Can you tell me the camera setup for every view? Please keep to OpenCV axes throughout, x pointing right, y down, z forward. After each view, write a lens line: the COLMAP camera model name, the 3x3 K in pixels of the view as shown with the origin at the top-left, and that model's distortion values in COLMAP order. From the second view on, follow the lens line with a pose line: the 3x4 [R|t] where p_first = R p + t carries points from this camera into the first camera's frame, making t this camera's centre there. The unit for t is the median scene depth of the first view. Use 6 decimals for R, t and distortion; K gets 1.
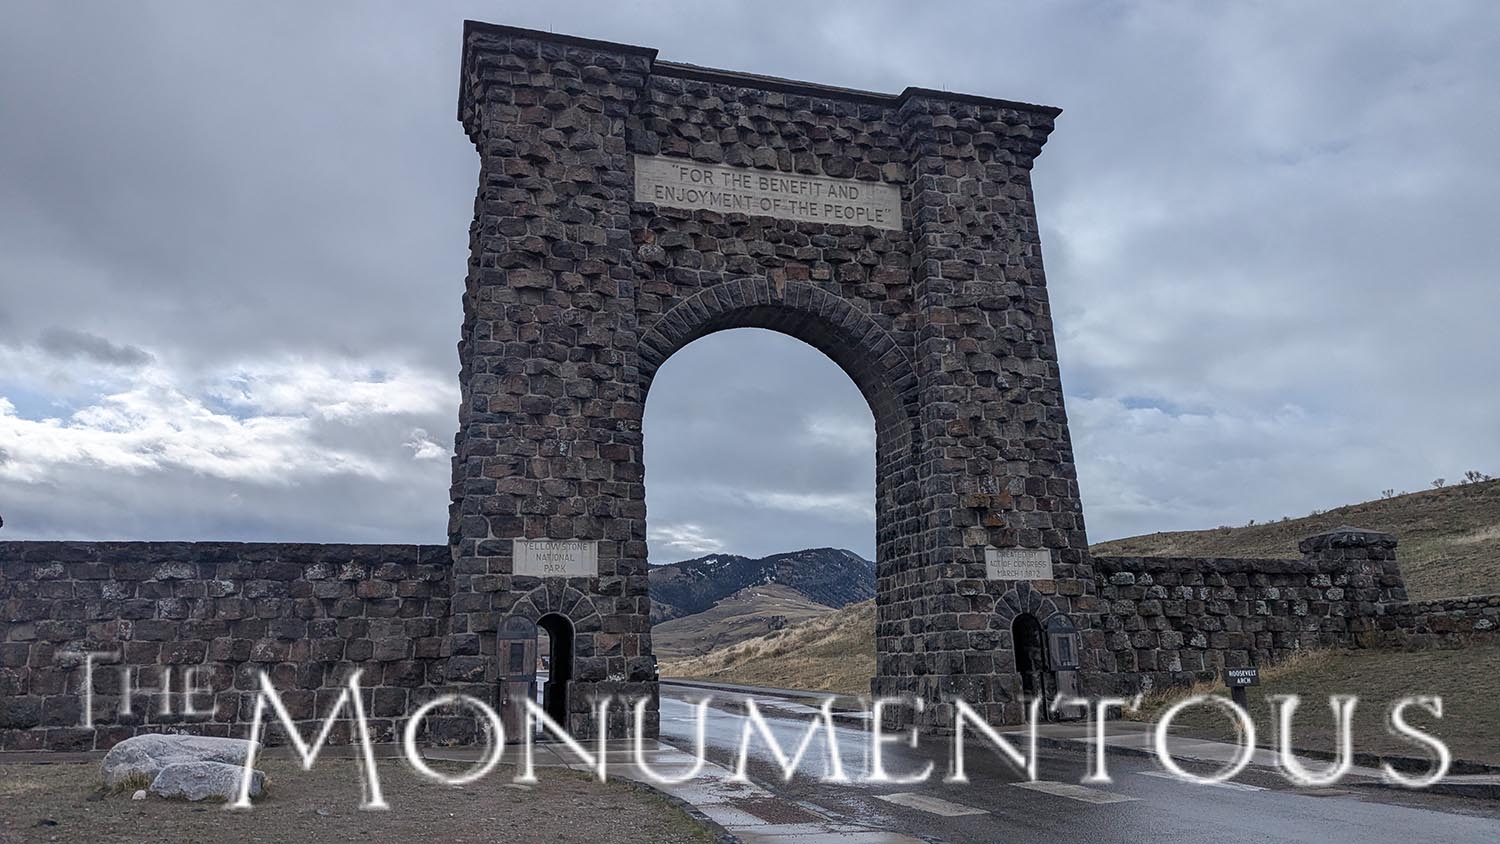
lens RADIAL K [[1055.5, 0, 735.9], [0, 1055.5, 437.0], [0, 0, 1]] dist [0.072328, -0.017472]
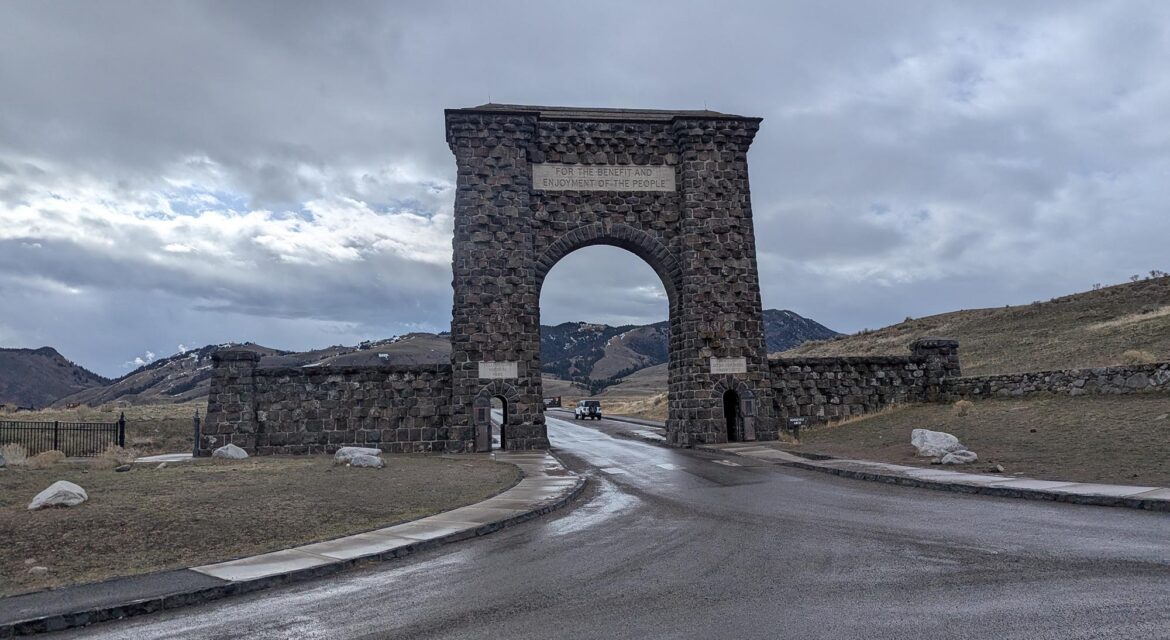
lens RADIAL K [[828.3, 0, 593.9], [0, 828.3, 327.8], [0, 0, 1]] dist [0.122540, -0.038036]
pose [[0.991754, -0.021915, -0.126270, 0.207956], [0.037373, 0.991902, 0.121385, -0.146960], [0.122587, -0.125103, 0.984541, -0.553601]]
